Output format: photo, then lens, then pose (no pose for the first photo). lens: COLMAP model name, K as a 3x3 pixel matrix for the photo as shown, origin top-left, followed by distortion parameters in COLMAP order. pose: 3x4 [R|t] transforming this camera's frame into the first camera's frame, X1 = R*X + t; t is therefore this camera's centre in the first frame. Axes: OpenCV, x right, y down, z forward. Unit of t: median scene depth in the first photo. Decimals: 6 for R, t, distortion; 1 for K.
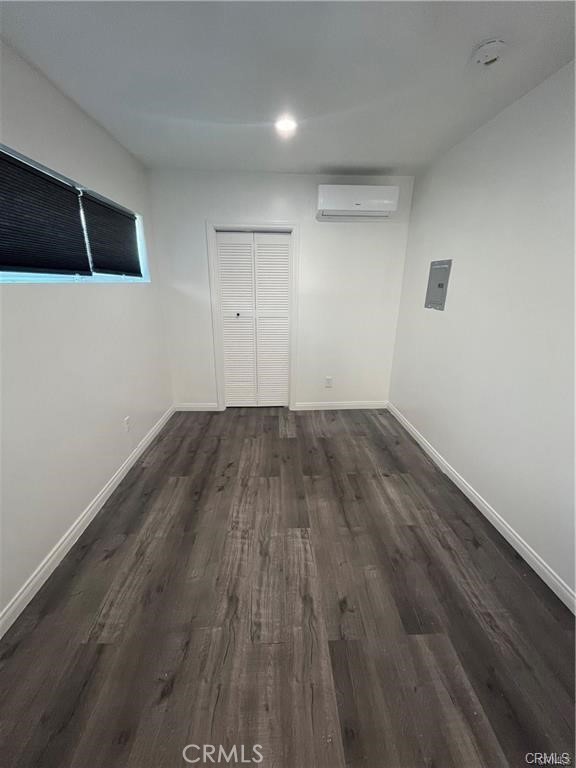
lens RADIAL K [[308.0, 0, 286.5], [0, 308.0, 384.2], [0, 0, 1]] dist [-0.001288, 0.000505]
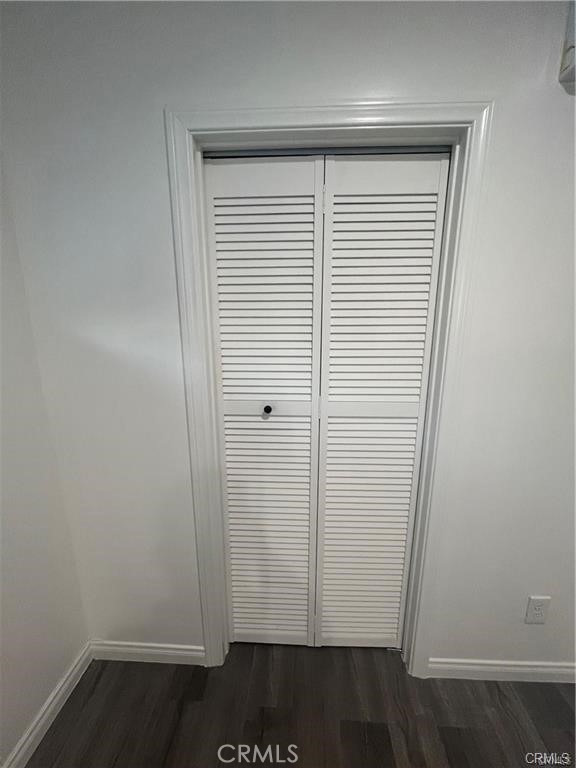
lens RADIAL K [[308.0, 0, 292.9], [0, 308.0, 381.3], [0, 0, 1]] dist [-0.001288, 0.000505]
pose [[0.995586, 0.010267, -0.093287, -0.138084], [-0.019537, 0.994895, -0.099007, -0.312349], [0.091794, 0.100392, 0.990704, 0.929086]]
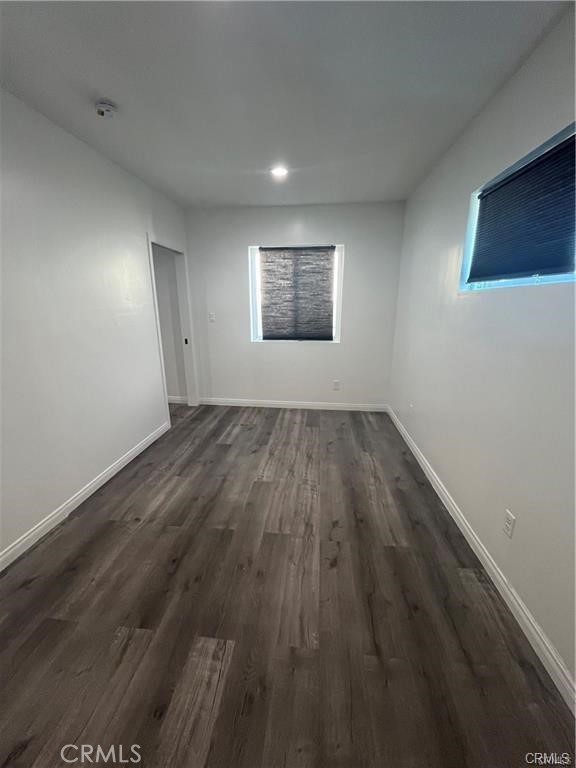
lens RADIAL K [[308.0, 0, 288.2], [0, 308.0, 388.9], [0, 0, 1]] dist [-0.001288, 0.000505]
pose [[-0.990273, -0.045020, 0.131655, -0.170636], [0.036248, 0.830065, 0.556488, -0.445519], [-0.134335, 0.555847, -0.820359, 1.455810]]
